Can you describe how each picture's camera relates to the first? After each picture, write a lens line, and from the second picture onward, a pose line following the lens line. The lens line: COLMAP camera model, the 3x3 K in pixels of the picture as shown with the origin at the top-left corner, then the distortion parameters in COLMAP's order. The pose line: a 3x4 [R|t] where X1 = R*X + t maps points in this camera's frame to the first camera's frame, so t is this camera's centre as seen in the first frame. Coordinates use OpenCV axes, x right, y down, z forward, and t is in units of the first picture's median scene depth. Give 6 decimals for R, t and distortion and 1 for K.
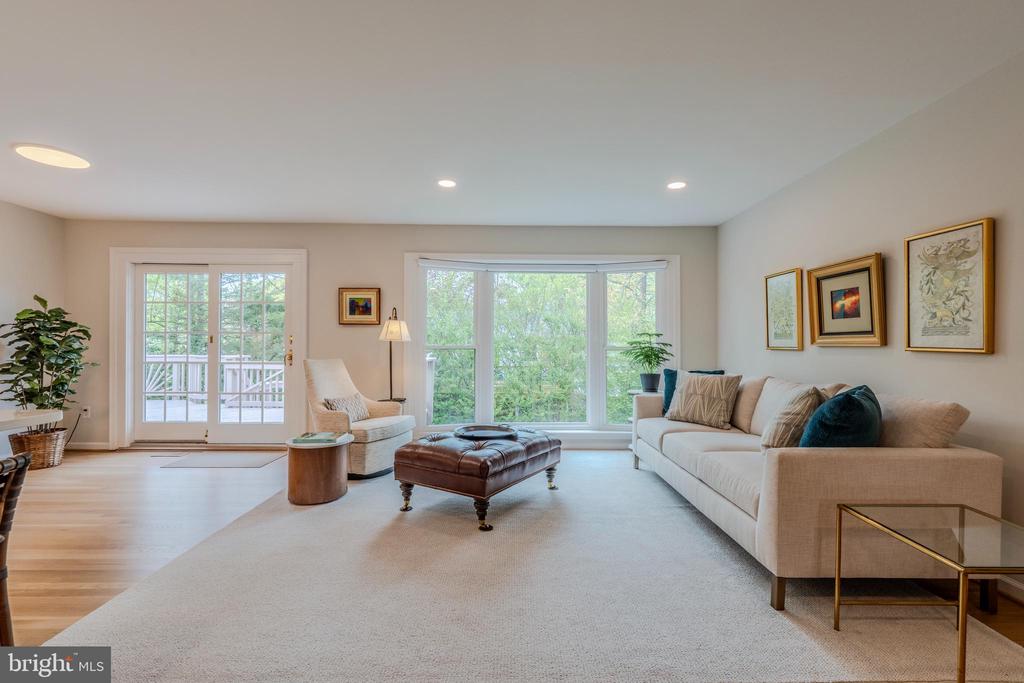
lens RADIAL K [[446.0, 0, 505.5], [0, 446.0, 341.5], [0, 0, 1]] dist [-0.004484, 0.000140]
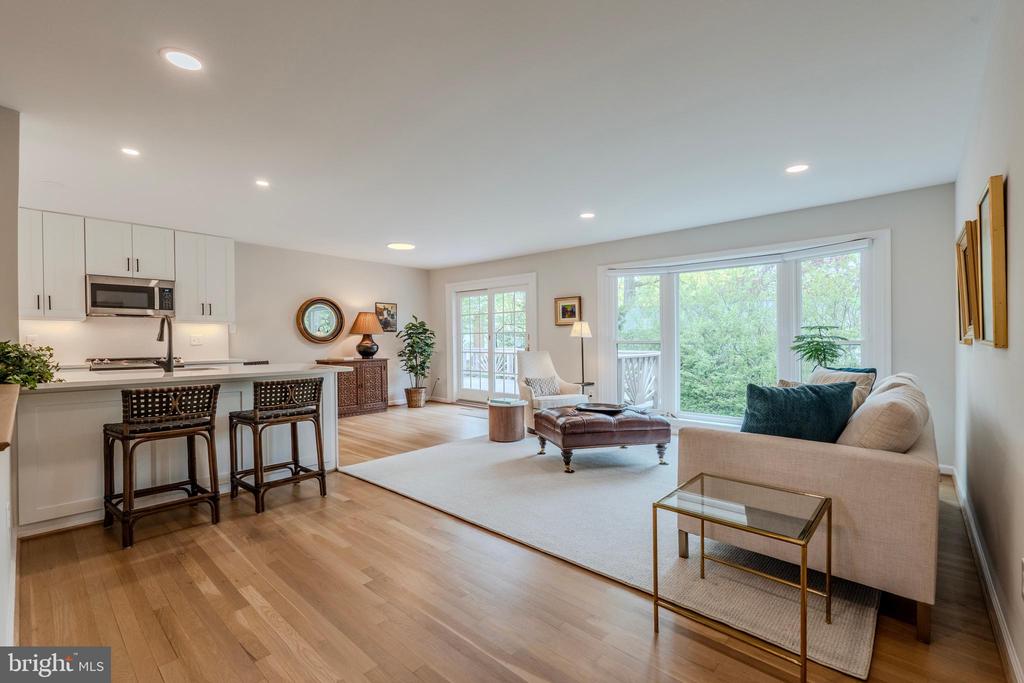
lens RADIAL K [[446.0, 0, 509.4], [0, 446.0, 342.2], [0, 0, 1]] dist [-0.004484, 0.000140]
pose [[0.731493, -0.002858, -0.681843, 0.505304], [0.011493, 0.999901, 0.008138, -0.000022], [0.681752, -0.013789, 0.731453, -0.094750]]
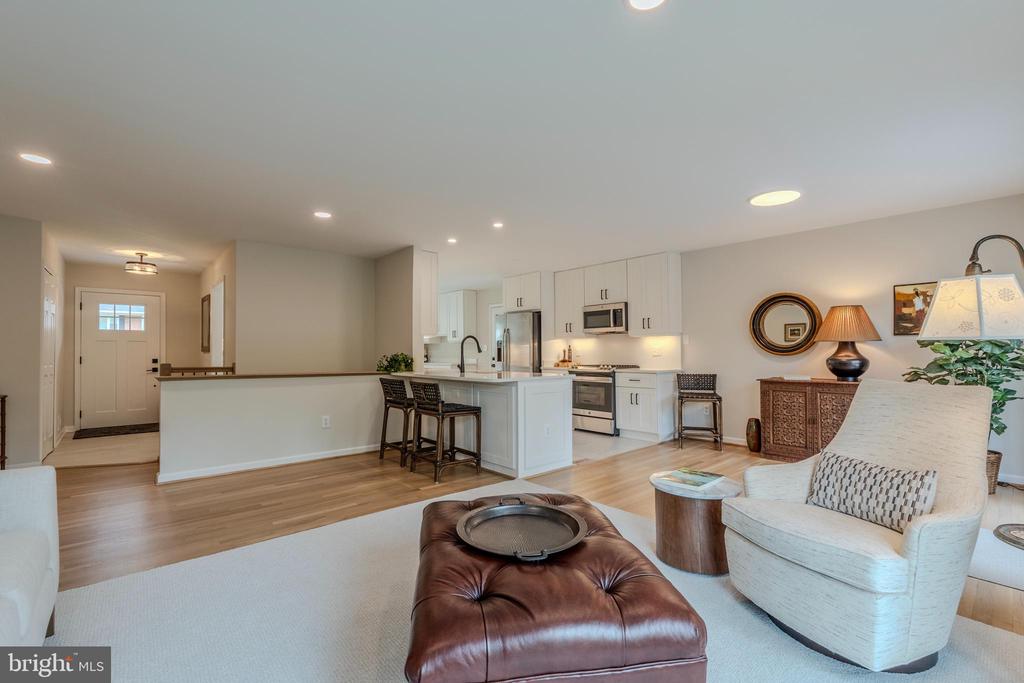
lens RADIAL K [[446.0, 0, 504.4], [0, 446.0, 341.3], [0, 0, 1]] dist [-0.004484, 0.000140]
pose [[-0.765001, -0.017031, -0.643803, 0.231671], [0.005472, 0.999442, -0.032940, 0.006497], [0.644005, -0.028722, -0.764482, 1.084794]]
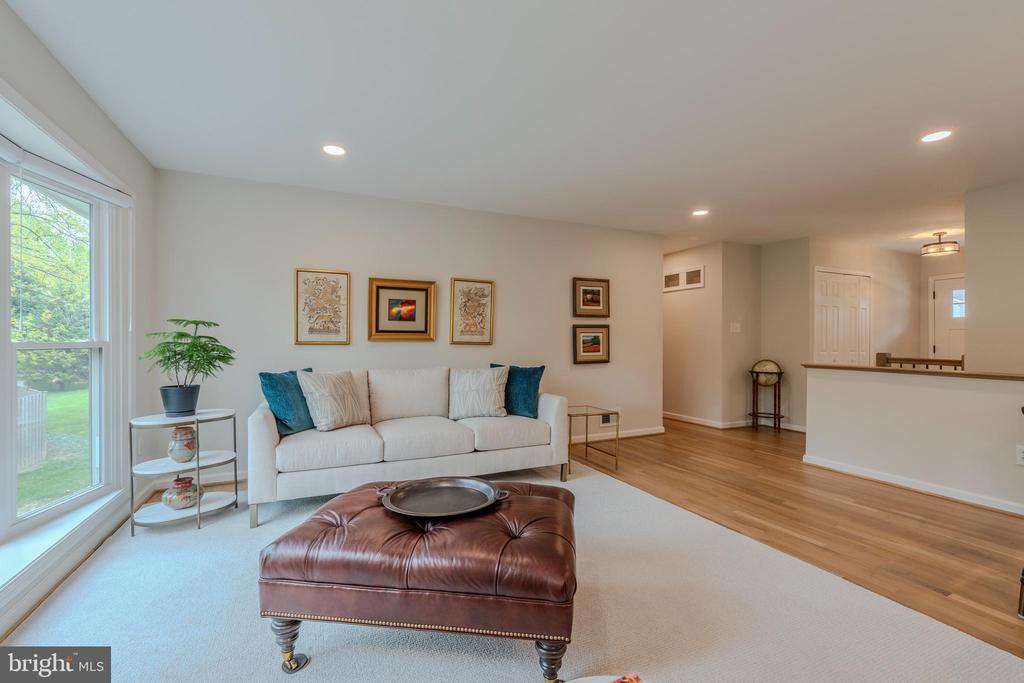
lens RADIAL K [[446.0, 0, 513.8], [0, 446.0, 342.4], [0, 0, 1]] dist [-0.004484, 0.000140]
pose [[-0.415509, -0.006985, 0.909562, -0.464898], [-0.013797, 0.999904, 0.001376, 0.005896], [-0.909485, -0.011977, -0.415565, 0.911720]]
